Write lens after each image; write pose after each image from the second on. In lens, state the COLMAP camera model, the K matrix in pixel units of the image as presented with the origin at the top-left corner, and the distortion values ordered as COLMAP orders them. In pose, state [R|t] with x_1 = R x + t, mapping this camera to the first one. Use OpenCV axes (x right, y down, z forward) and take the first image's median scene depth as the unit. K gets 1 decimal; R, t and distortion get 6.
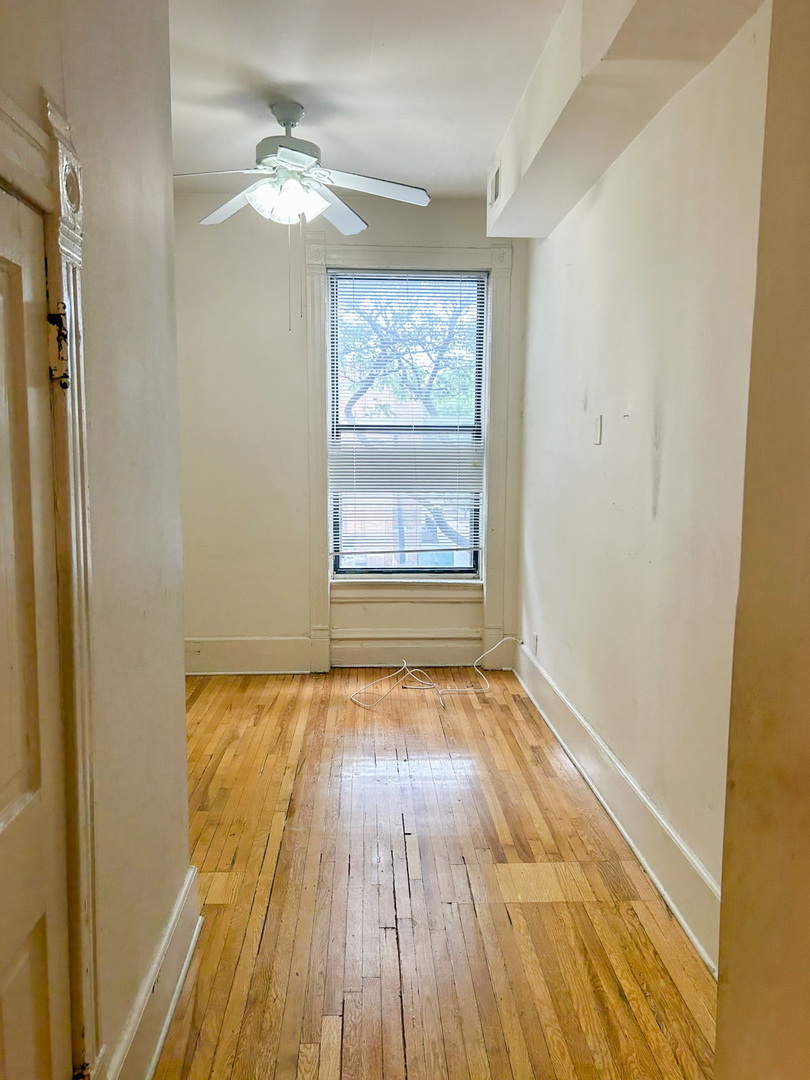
lens RADIAL K [[804.4, 0, 403.5], [0, 804.4, 542.0], [0, 0, 1]] dist [0.021224, -0.014842]
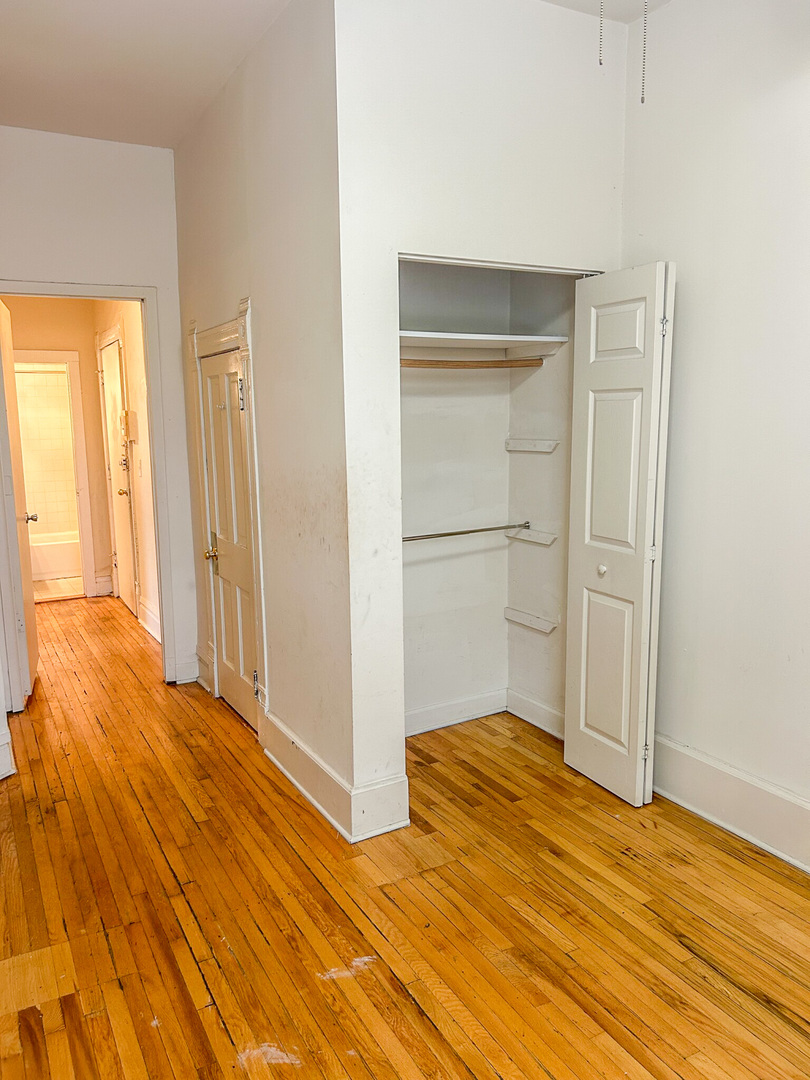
lens RADIAL K [[804.4, 0, 407.5], [0, 804.4, 541.7], [0, 0, 1]] dist [0.021224, -0.014842]
pose [[-0.894177, 0.073174, -0.441694, 0.081670], [-0.046398, 0.966096, 0.253980, -0.128466], [0.445303, 0.247597, -0.860465, 0.979195]]
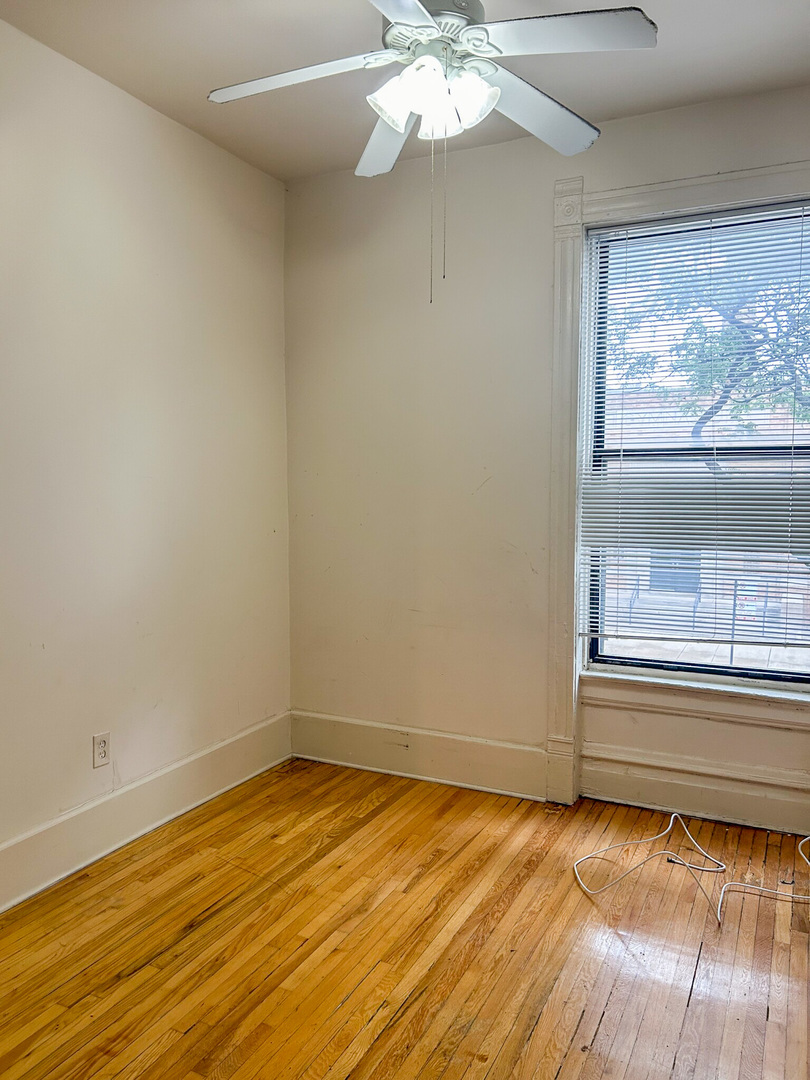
lens RADIAL K [[804.4, 0, 402.4], [0, 804.4, 542.0], [0, 0, 1]] dist [0.021224, -0.014842]
pose [[0.877619, 0.033803, -0.478165, 0.113386], [-0.052345, 0.998303, -0.025501, -0.043234], [0.476492, 0.047410, 0.877900, 0.335648]]
